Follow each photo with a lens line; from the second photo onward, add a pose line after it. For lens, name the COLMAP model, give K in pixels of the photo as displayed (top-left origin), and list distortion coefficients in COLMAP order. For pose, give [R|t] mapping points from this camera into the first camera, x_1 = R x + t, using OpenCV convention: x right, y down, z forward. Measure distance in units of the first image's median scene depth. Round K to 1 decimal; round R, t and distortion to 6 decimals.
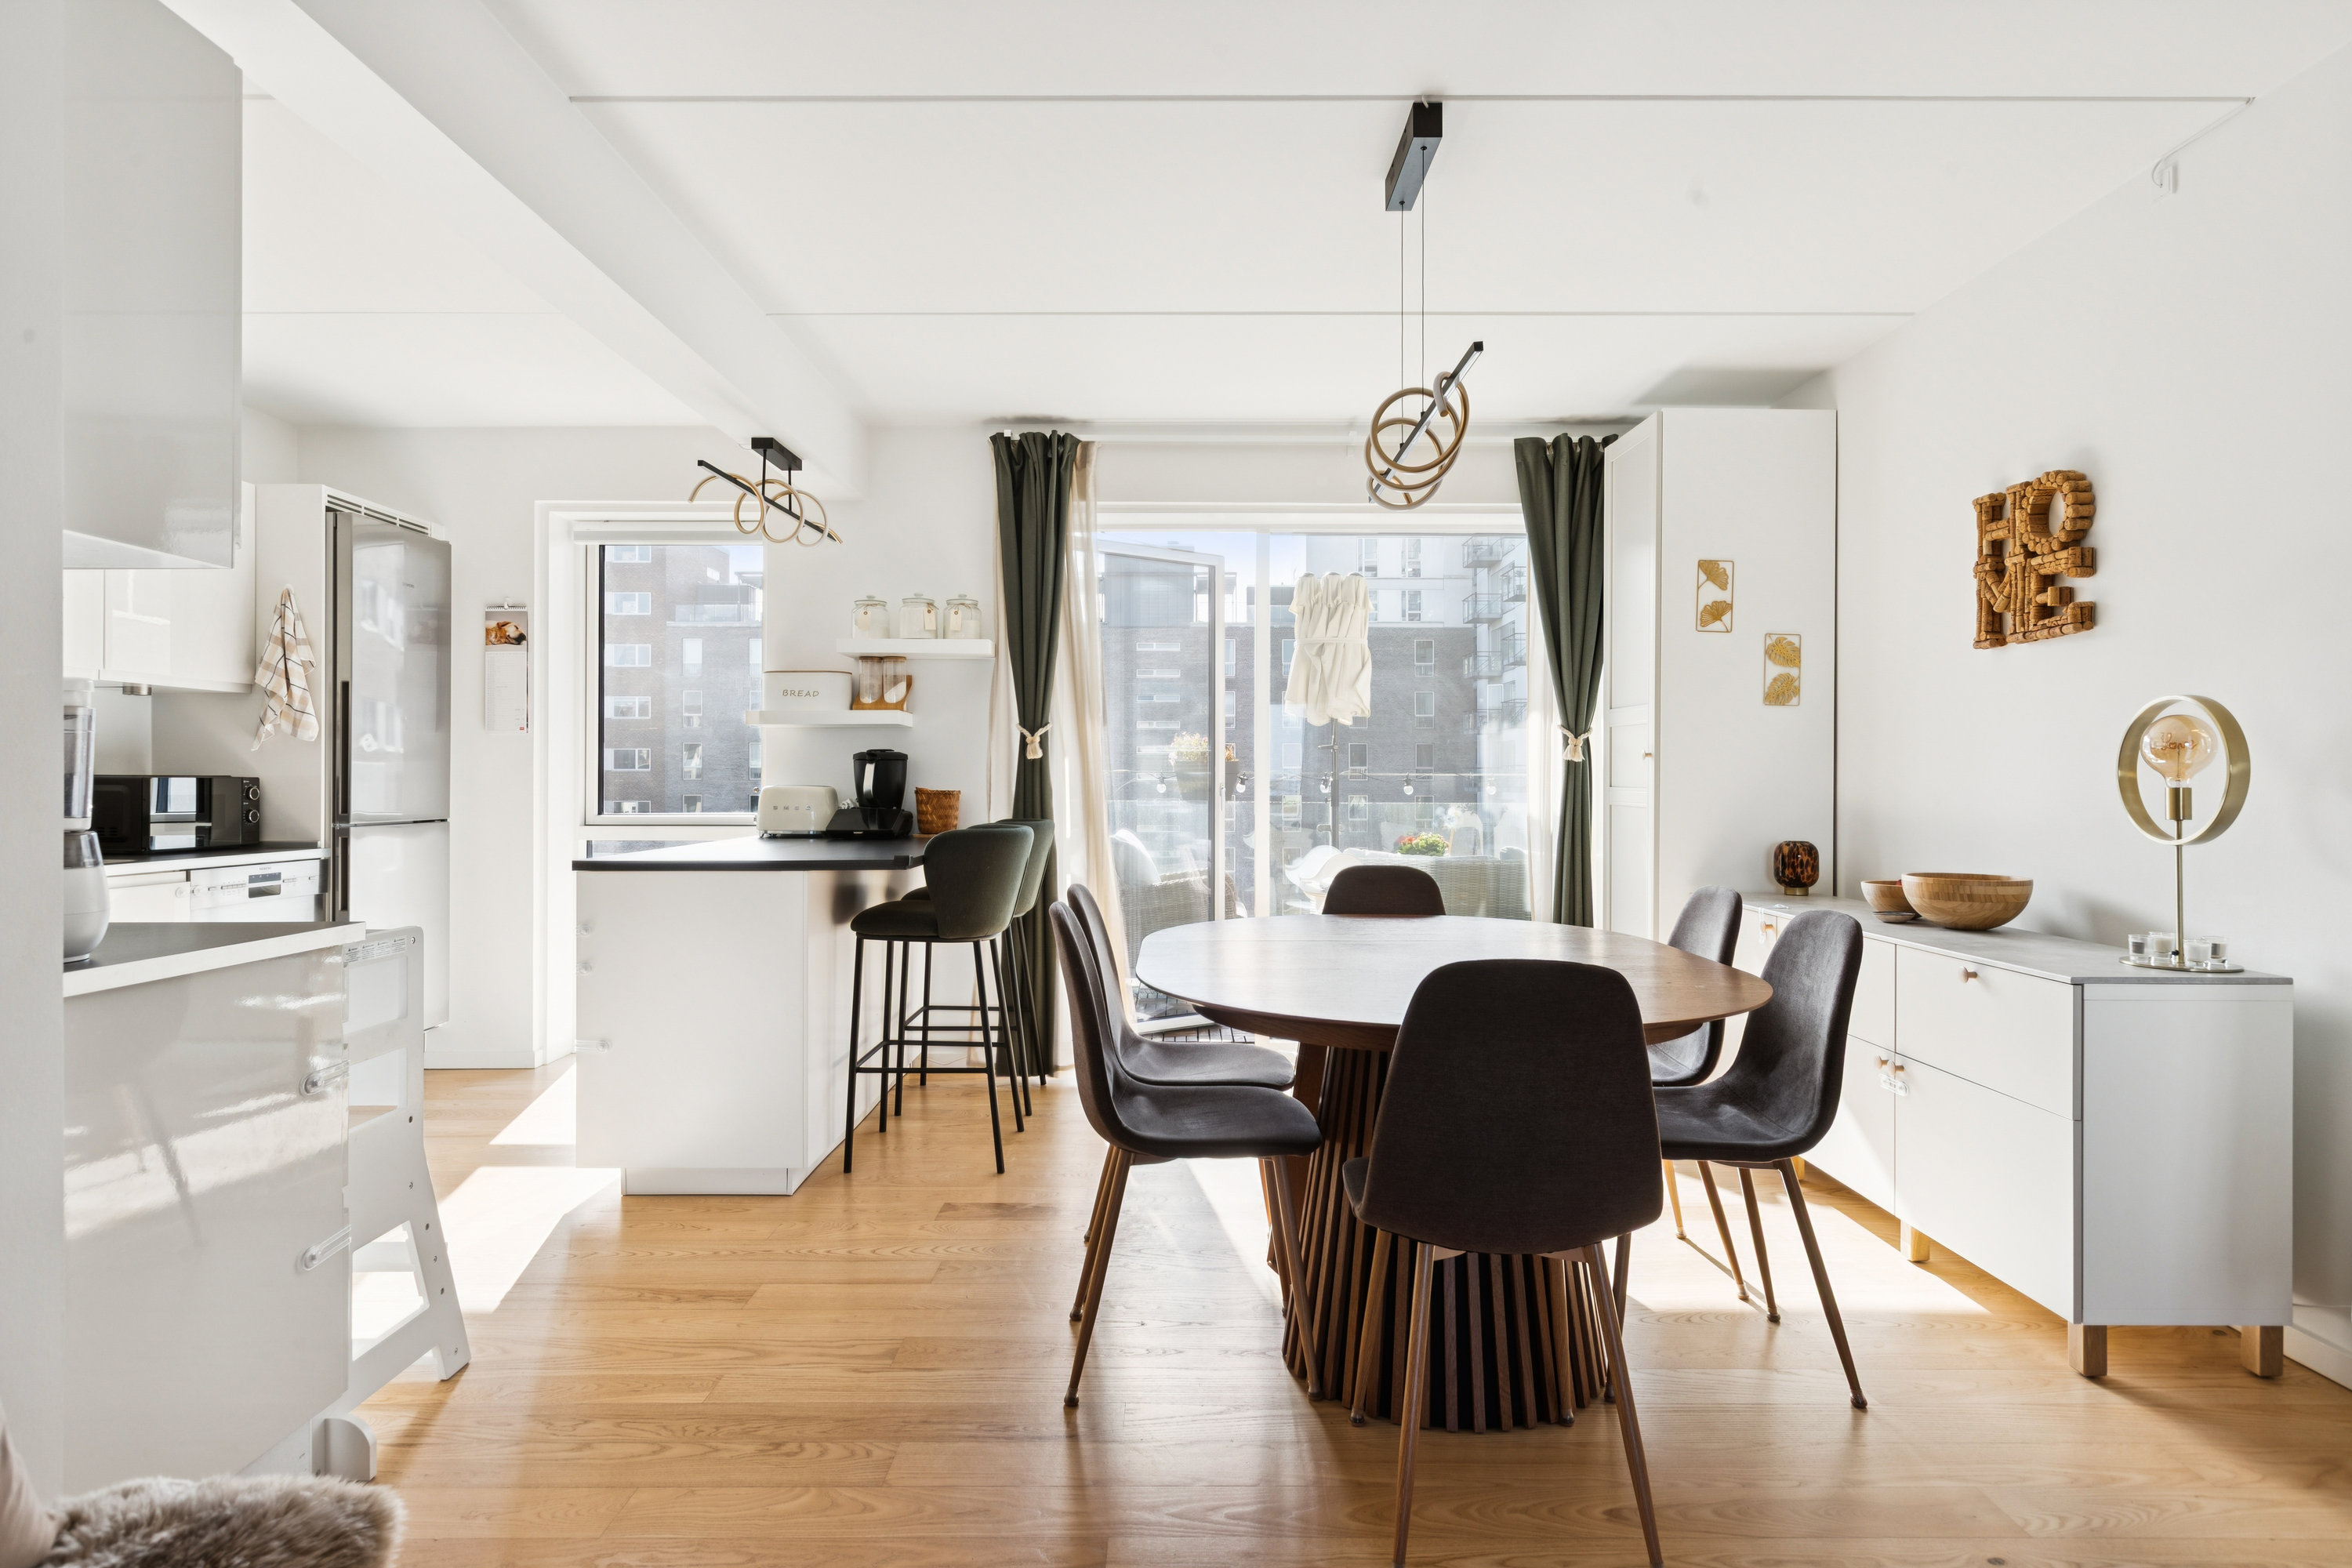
lens RADIAL K [[1288.2, 0, 1192.1], [0, 1288.2, 774.5], [0, 0, 1]] dist [0.014681, 0.000069]
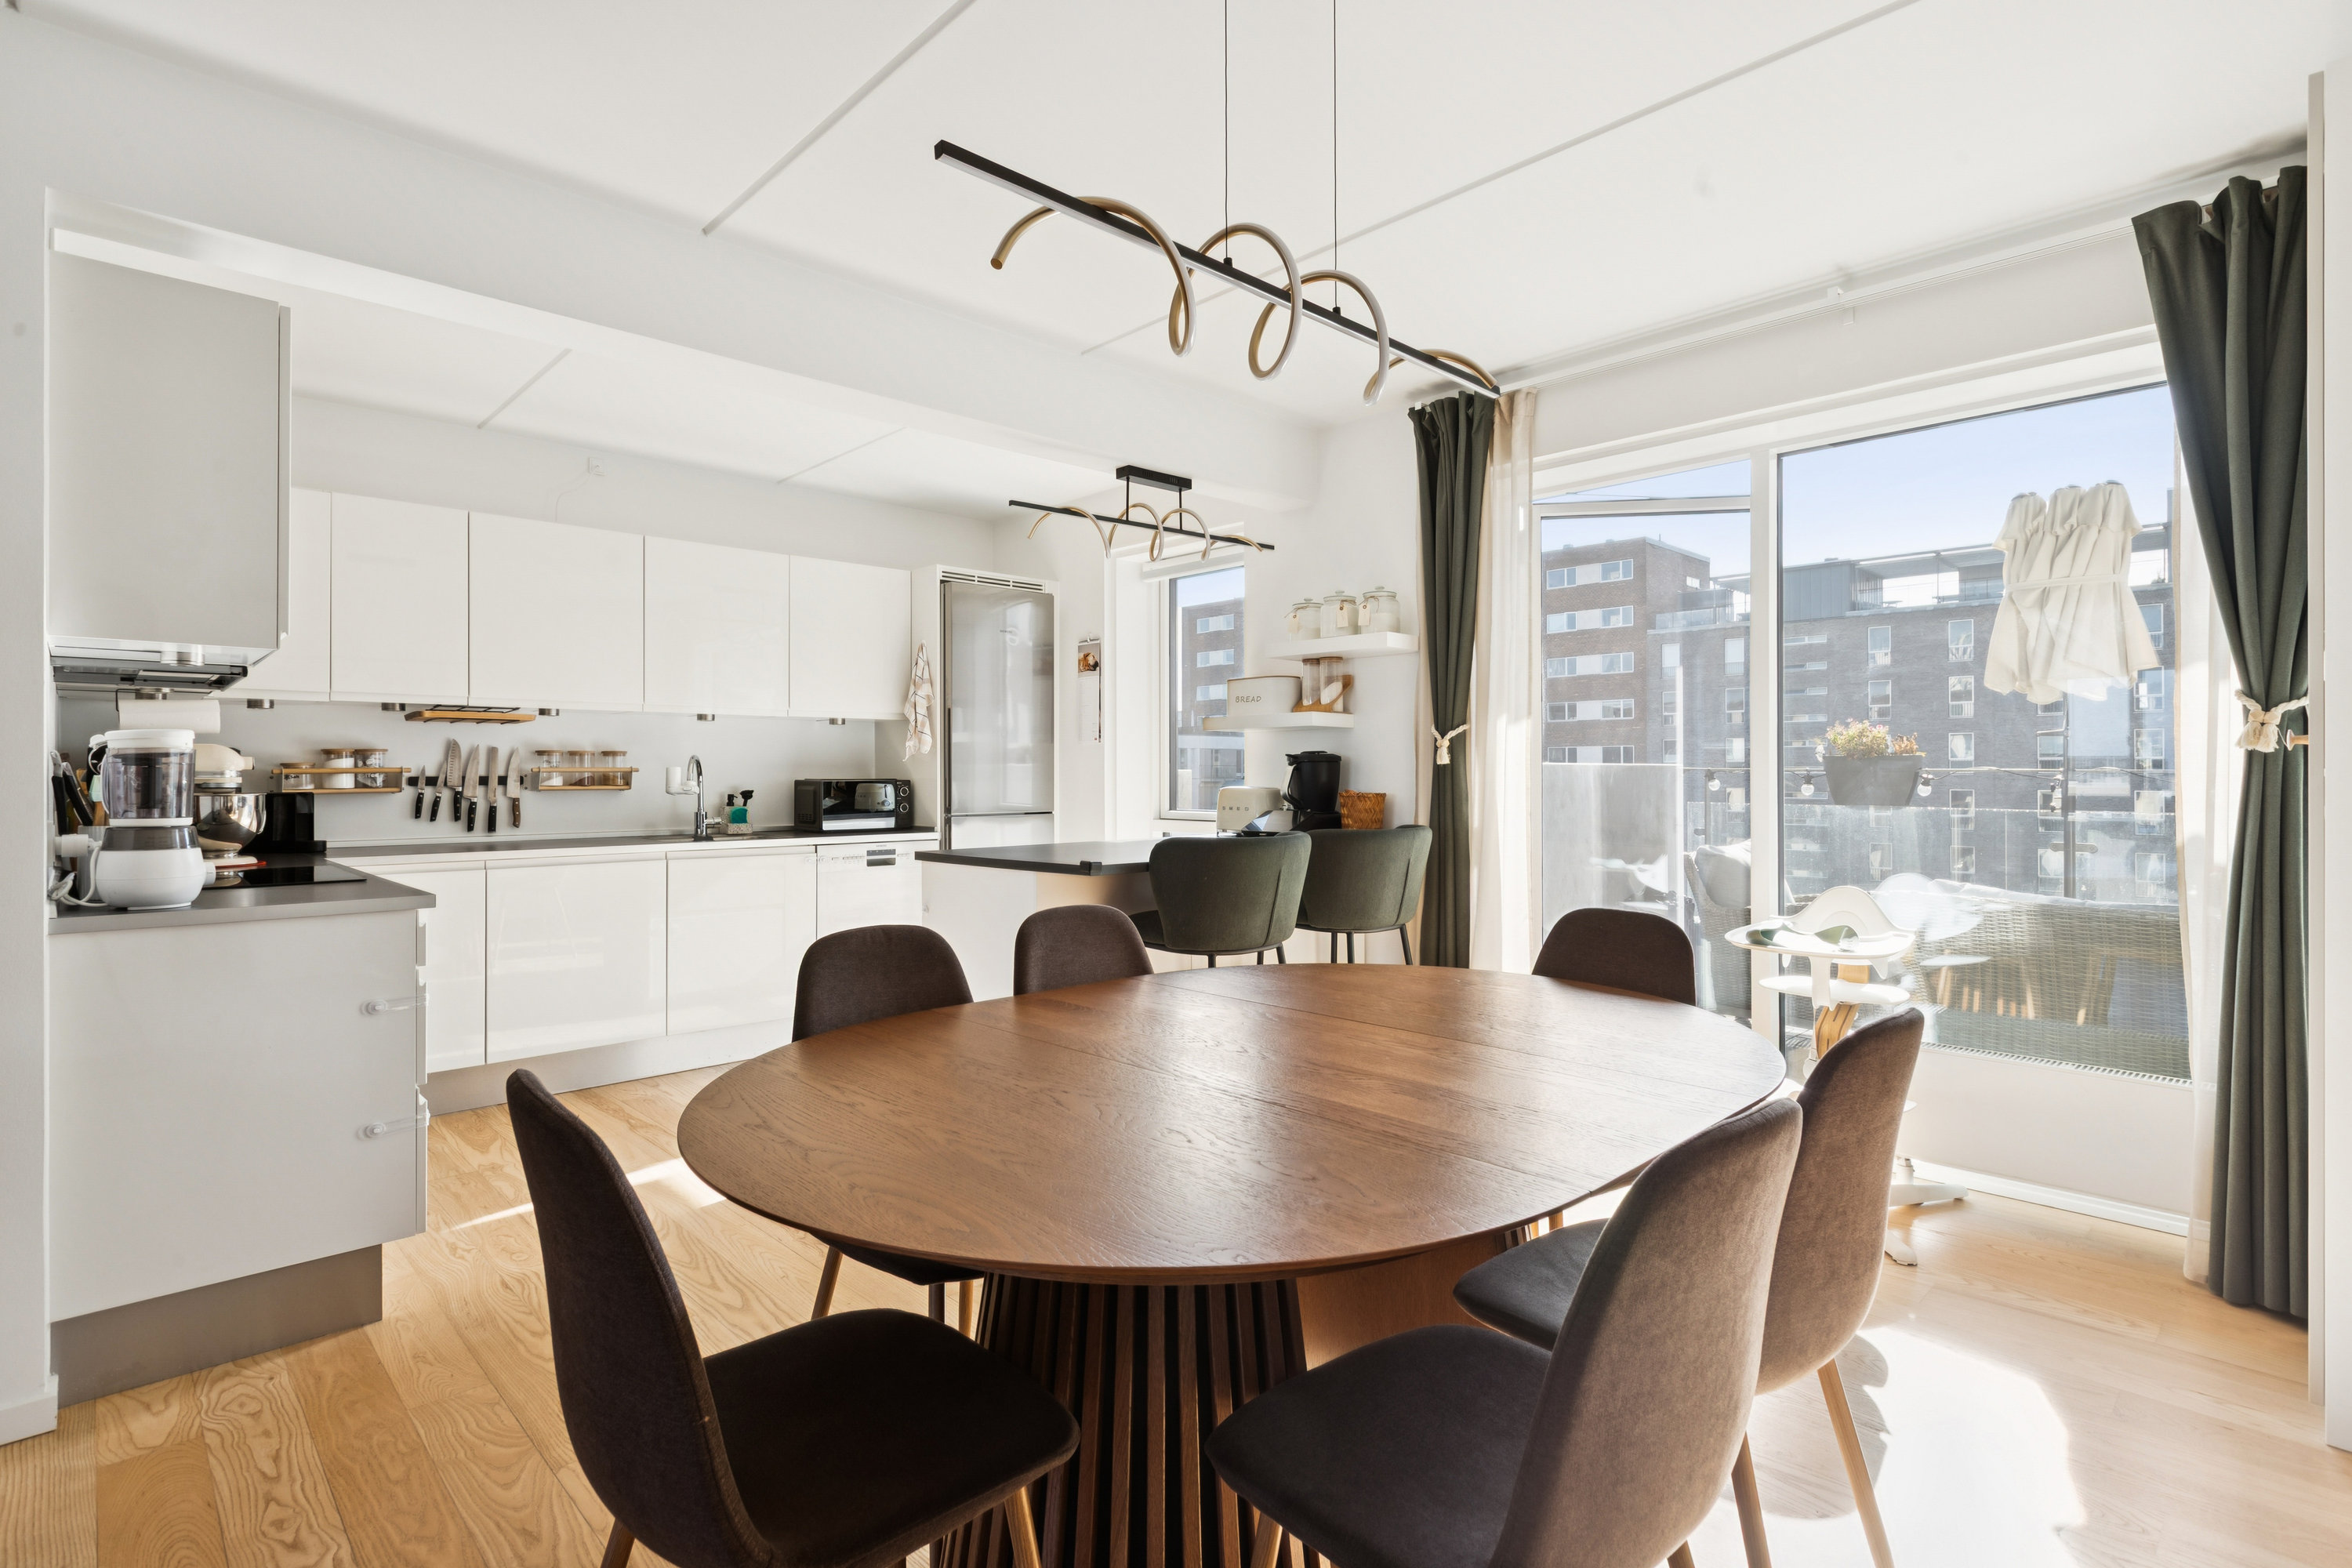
lens RADIAL K [[1150.2, 0, 1176.6], [0, 1150.2, 771.5], [0, 0, 1]] dist [-0.003088, -0.000186]
pose [[0.690739, -0.004113, -0.723093, 0.363498], [0.006615, 0.999978, 0.000632, -0.005579], [0.723074, -0.005219, 0.690751, 0.339340]]
